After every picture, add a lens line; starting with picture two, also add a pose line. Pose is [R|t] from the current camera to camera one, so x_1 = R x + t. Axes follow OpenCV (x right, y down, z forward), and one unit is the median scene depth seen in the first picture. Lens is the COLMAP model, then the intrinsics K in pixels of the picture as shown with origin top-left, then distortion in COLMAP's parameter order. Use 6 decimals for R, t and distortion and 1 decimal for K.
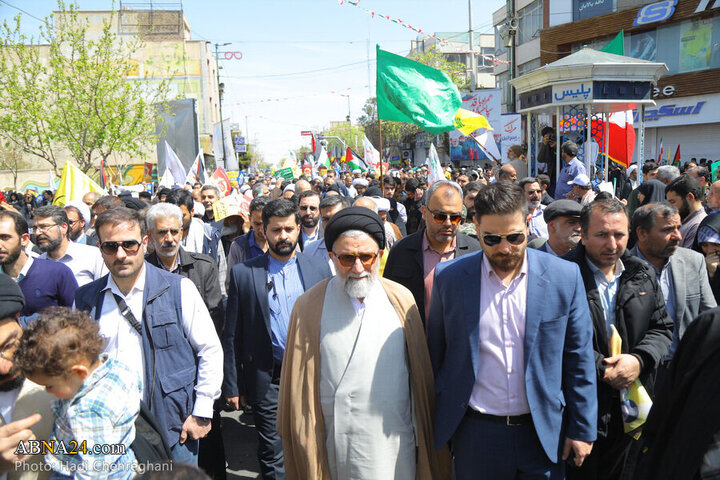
lens RADIAL K [[498.3, 0, 360.5], [0, 498.3, 250.3], [0, 0, 1]] dist [-0.132487, 0.070873]
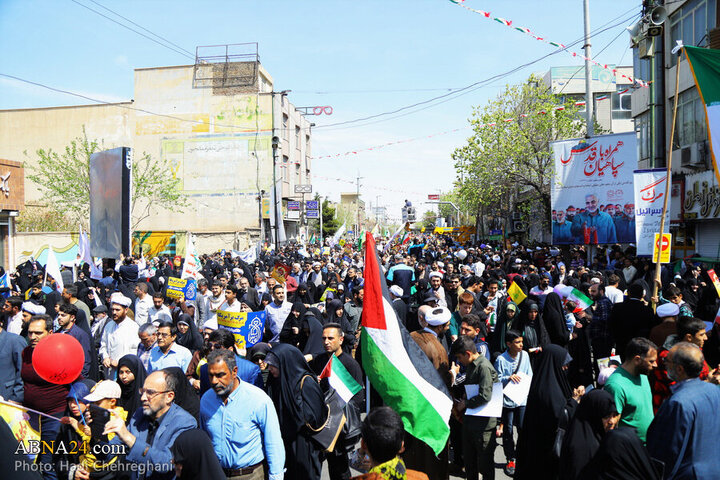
lens RADIAL K [[498.3, 0, 360.5], [0, 498.3, 250.3], [0, 0, 1]] dist [-0.132487, 0.070873]
pose [[0.959821, 0.039261, -0.277854, 0.088081], [-0.073927, 0.990564, -0.115404, -0.060791], [0.270701, 0.131308, 0.953666, 0.243212]]
